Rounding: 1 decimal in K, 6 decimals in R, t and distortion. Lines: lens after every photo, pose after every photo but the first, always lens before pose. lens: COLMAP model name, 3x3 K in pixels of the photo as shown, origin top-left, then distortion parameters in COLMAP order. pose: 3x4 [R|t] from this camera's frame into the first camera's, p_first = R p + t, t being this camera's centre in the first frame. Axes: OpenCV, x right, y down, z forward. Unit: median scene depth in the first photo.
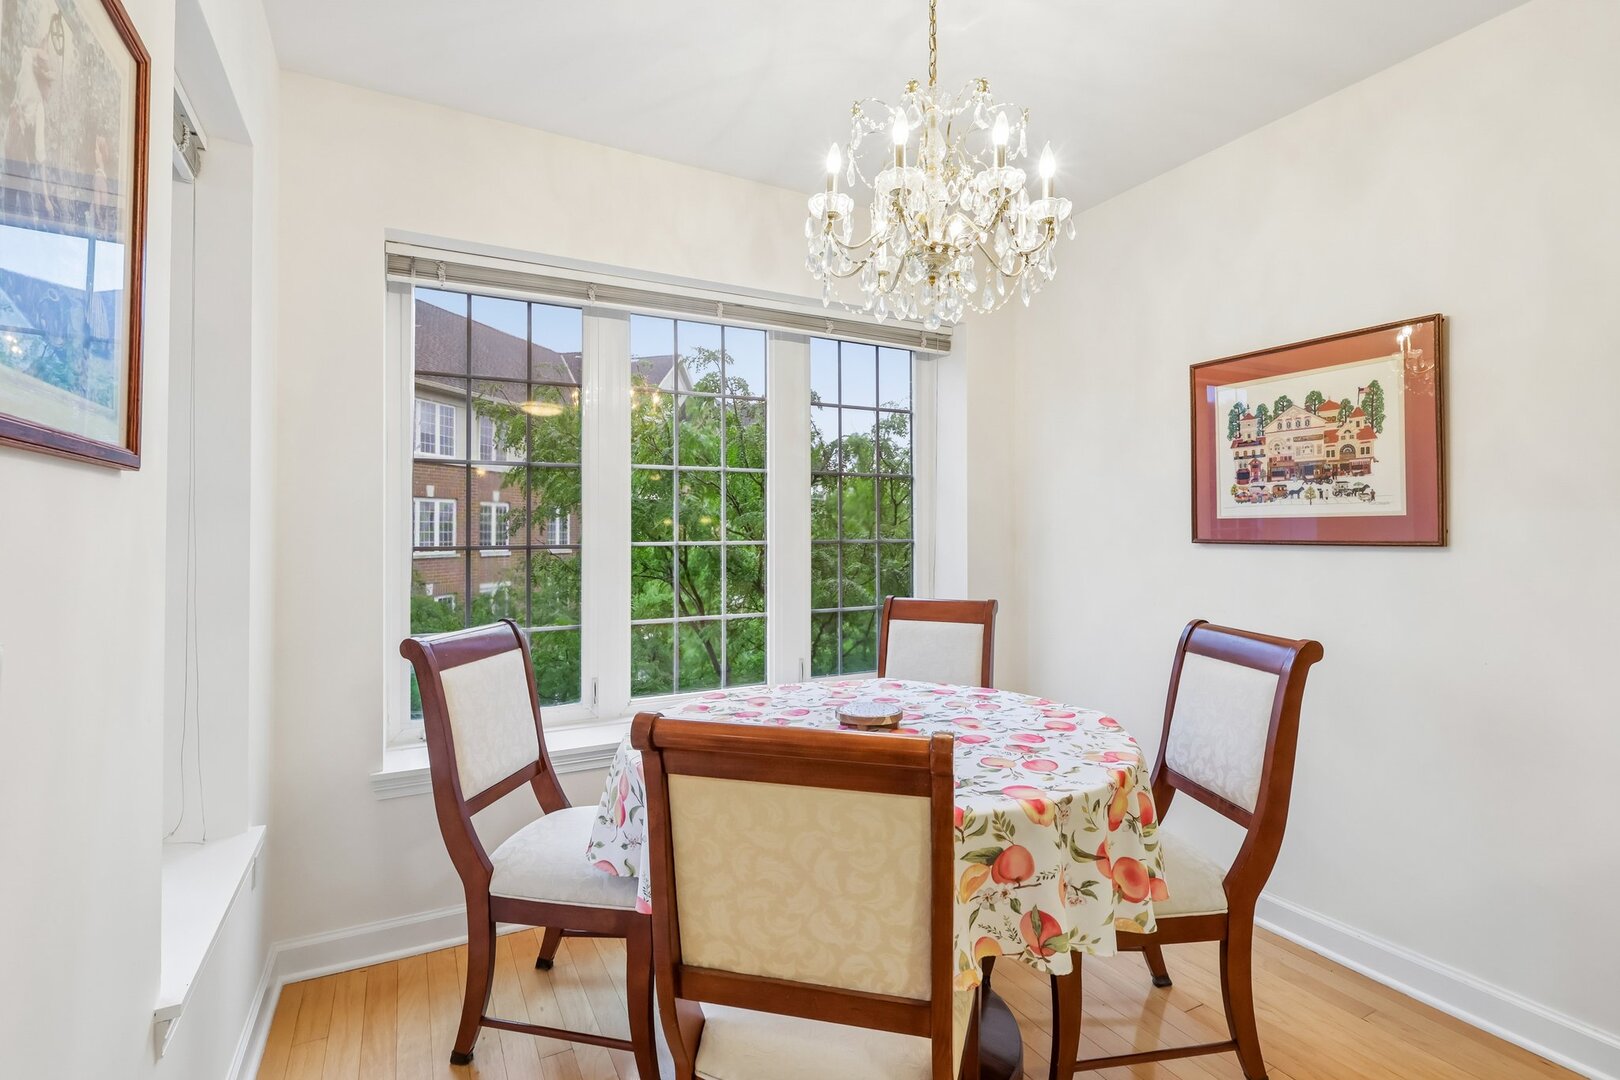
lens RADIAL K [[750.6, 0, 810.7], [0, 750.6, 527.9], [0, 0, 1]] dist [-0.003265, 0.000155]
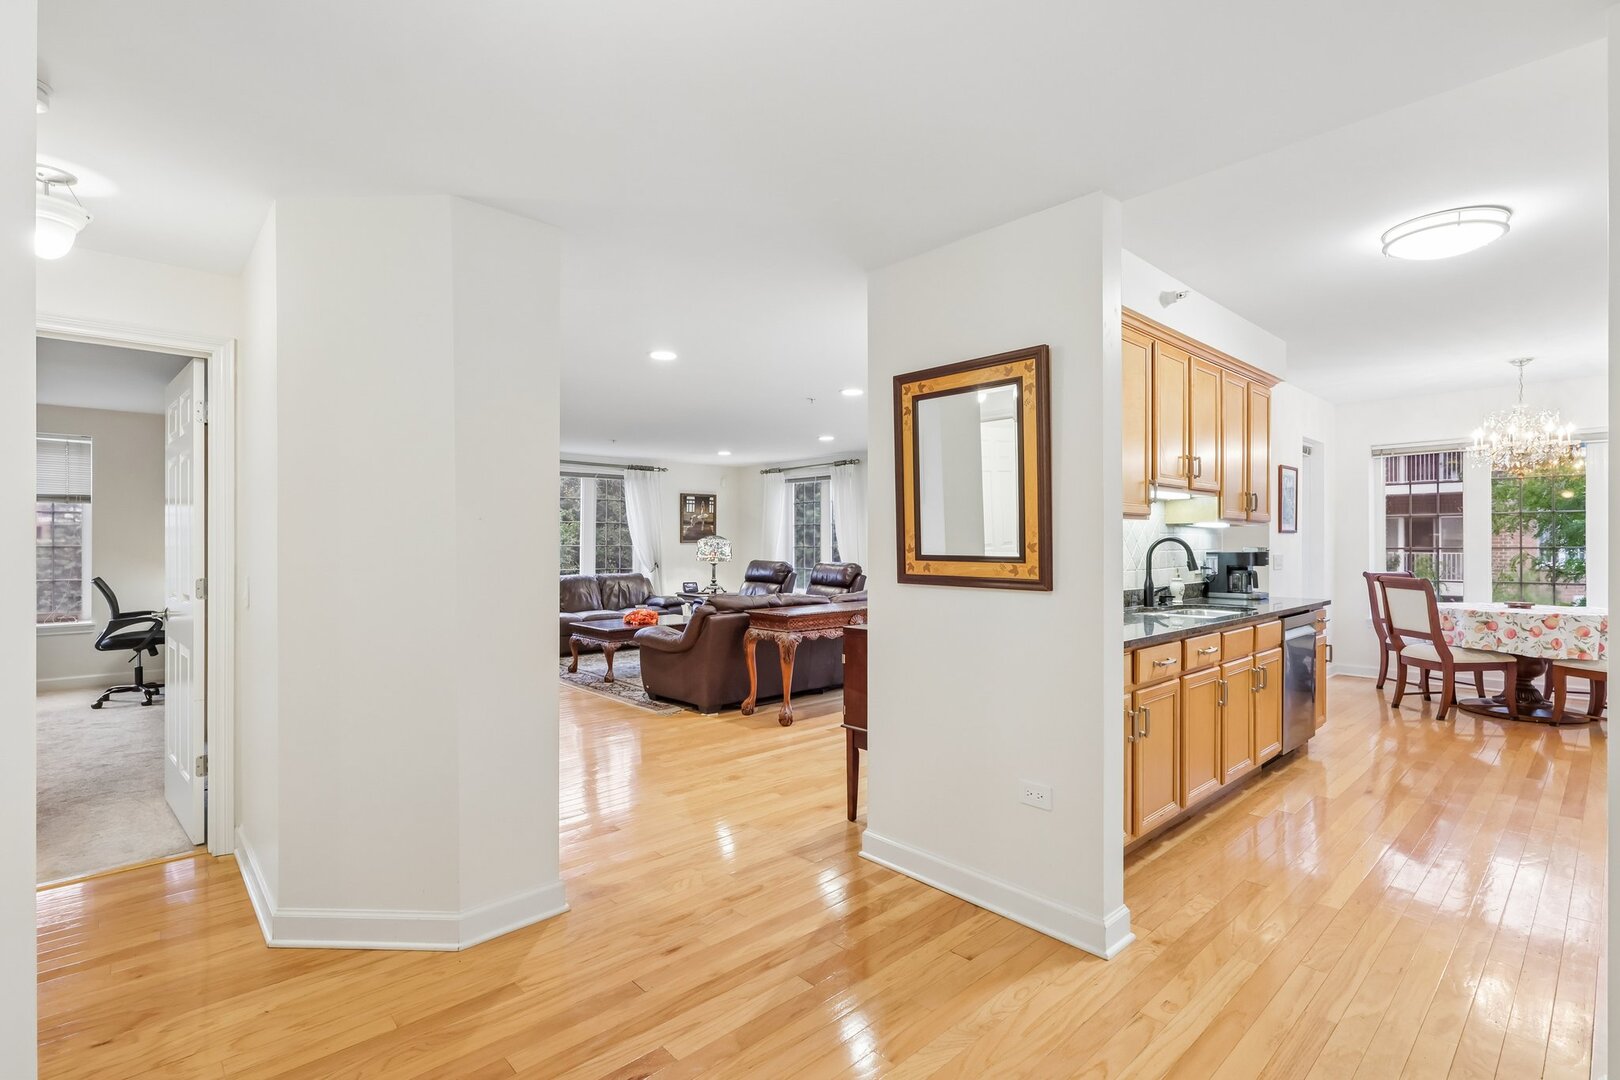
lens RADIAL K [[750.6, 0, 806.3], [0, 750.6, 541.7], [0, 0, 1]] dist [-0.003265, 0.000155]
pose [[0.255786, -0.003549, -0.966727, 2.336727], [0.011414, 0.999935, -0.000650, -0.031887], [0.966666, -0.010868, 0.255809, -2.610131]]
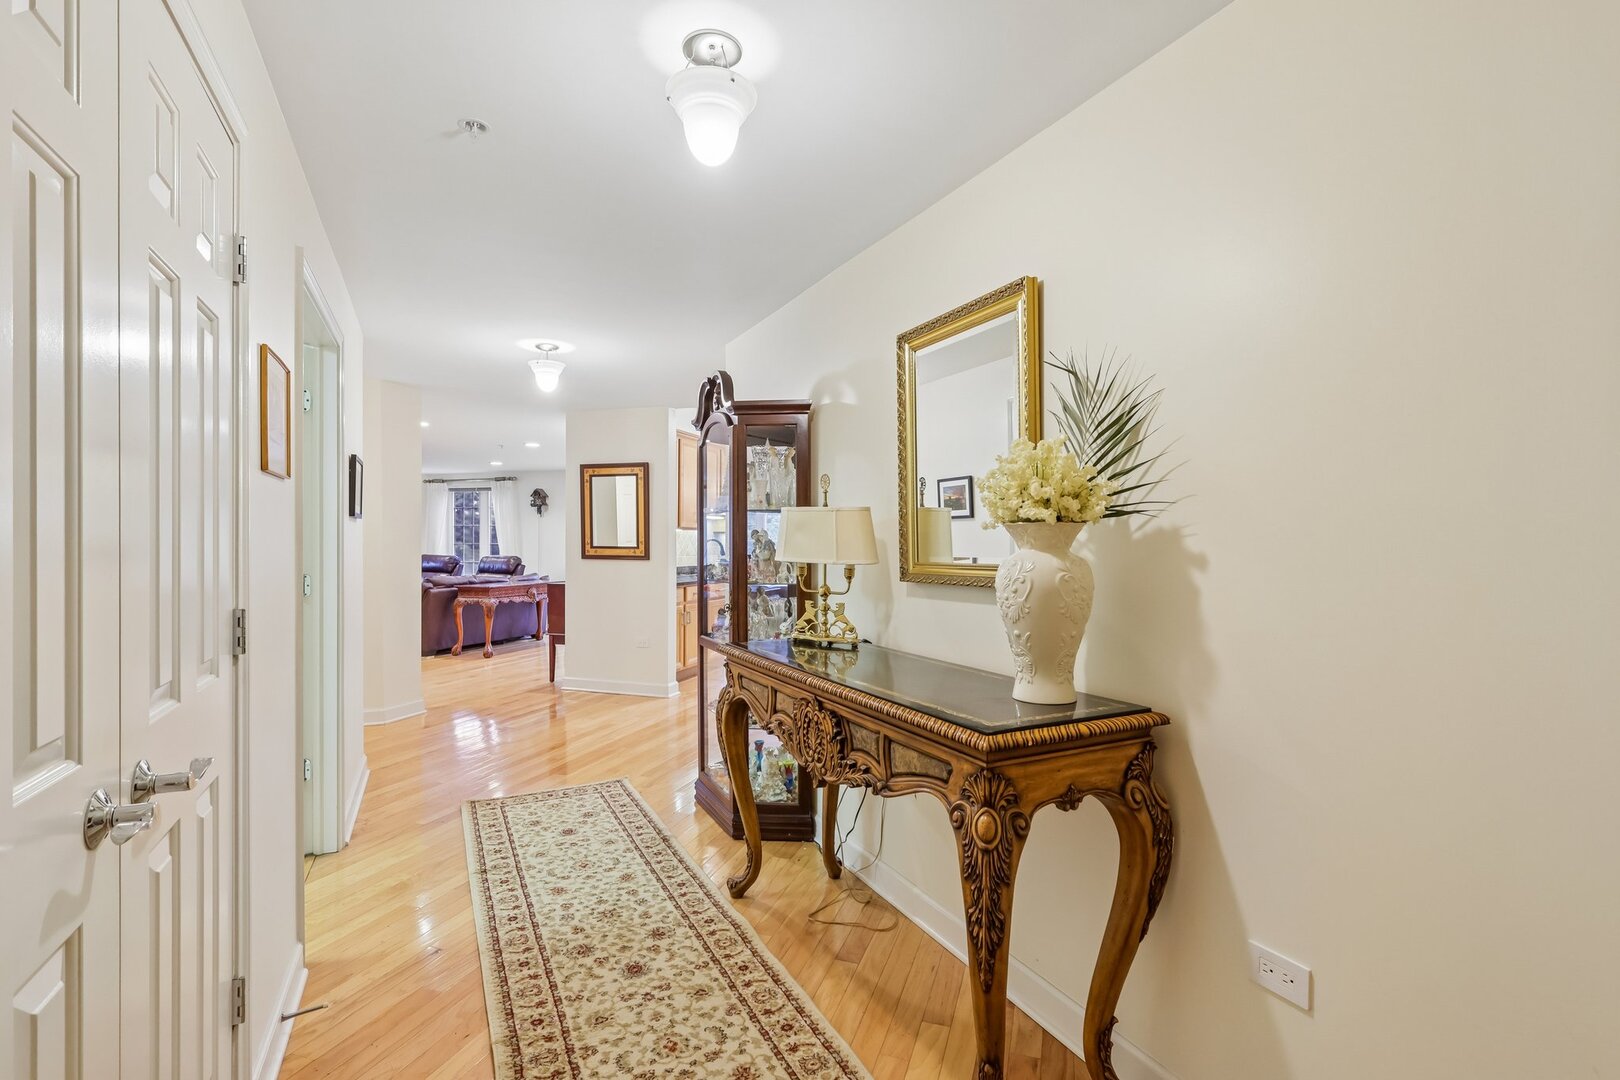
lens RADIAL K [[750.6, 0, 810.5], [0, 750.6, 545.9], [0, 0, 1]] dist [-0.003265, 0.000155]
pose [[0.690954, 0.003719, -0.722889, 4.142863], [0.006221, 0.999919, 0.011091, -0.035703], [0.722872, -0.012161, 0.690875, -3.680915]]
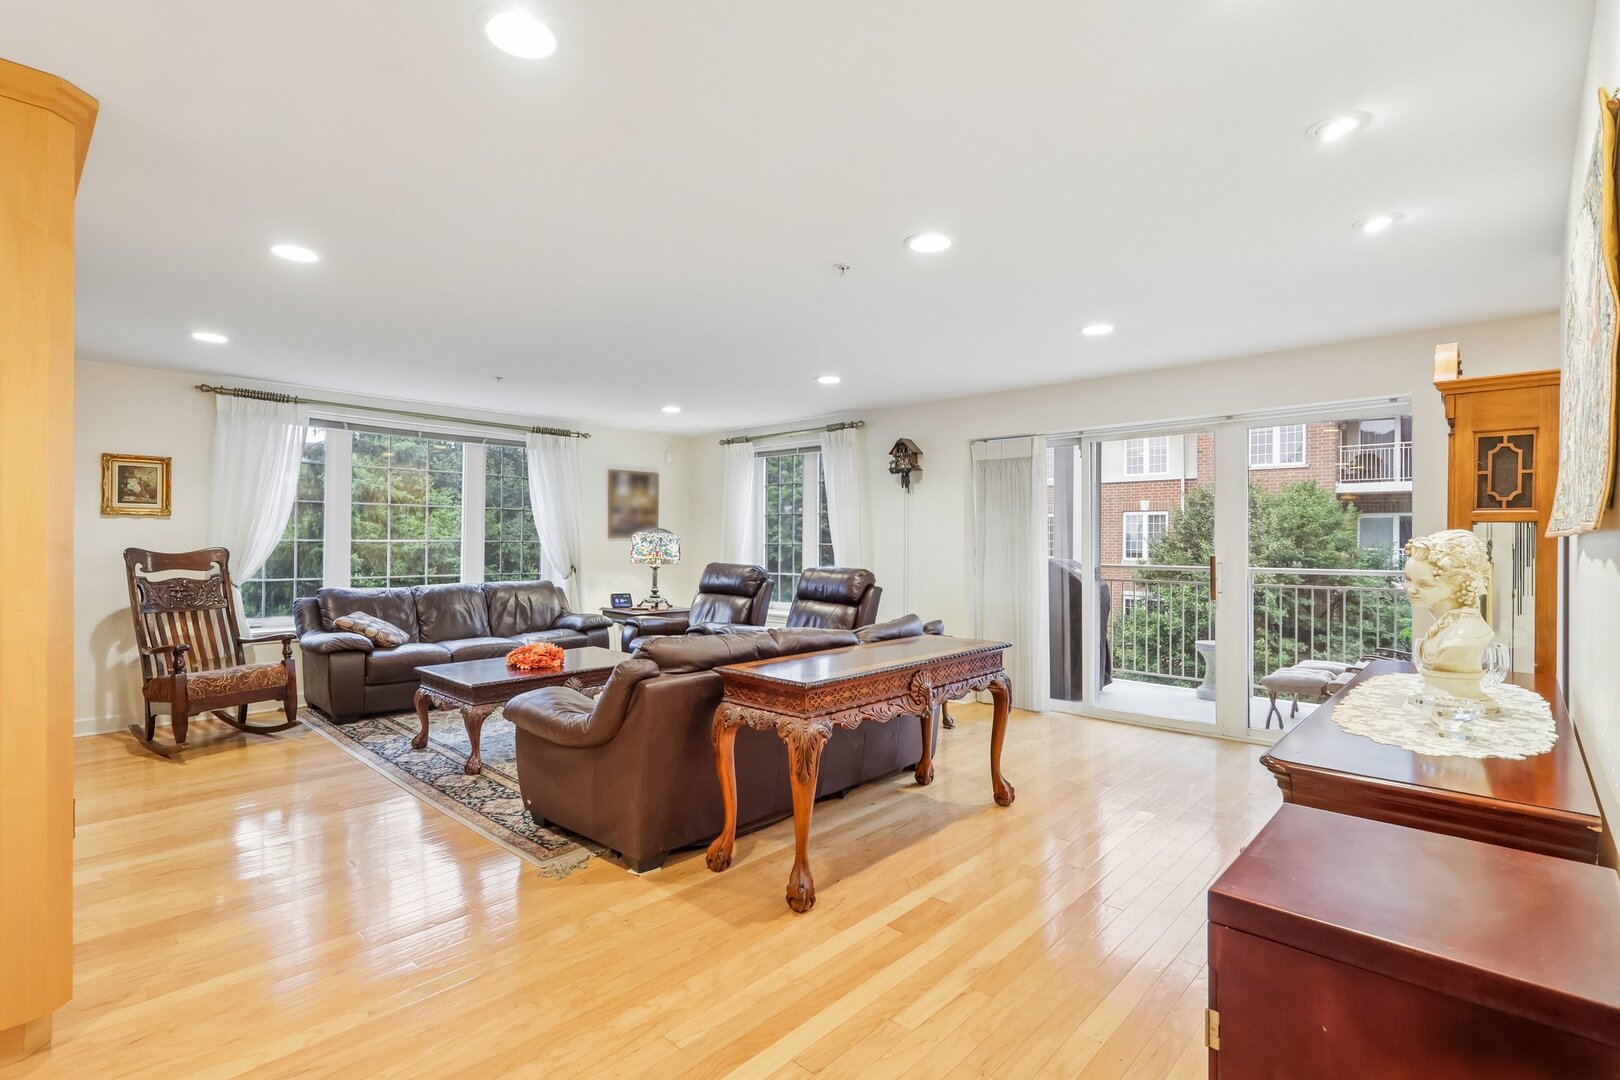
lens RADIAL K [[750.6, 0, 807.9], [0, 750.6, 542.3], [0, 0, 1]] dist [-0.003265, 0.000155]
pose [[0.329892, 0.002438, -0.944015, 0.822044], [0.006054, 0.999971, 0.004698, -0.026403], [0.943999, -0.007265, 0.329868, -2.399190]]
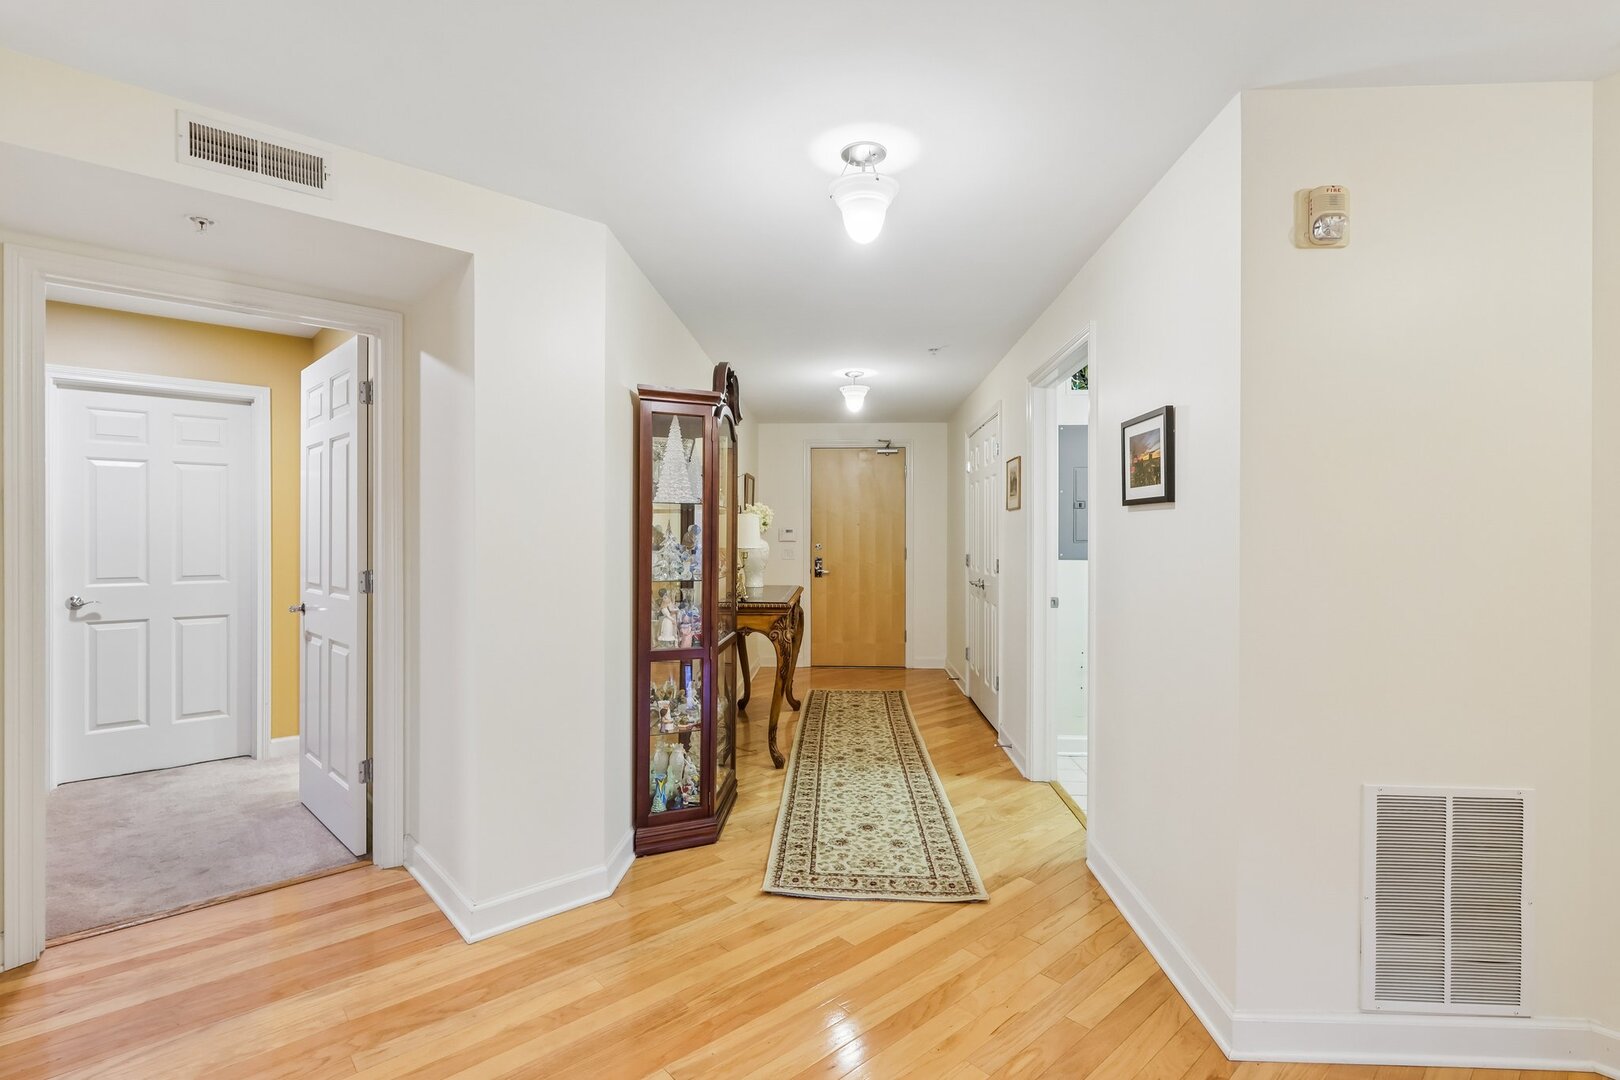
lens RADIAL K [[750.6, 0, 806.4], [0, 750.6, 539.3], [0, 0, 1]] dist [-0.003265, 0.000155]
pose [[-0.247141, -0.004817, 0.968967, 0.685053], [-0.012063, 0.999925, 0.001894, -0.025653], [-0.968904, -0.011220, -0.247181, -2.249675]]
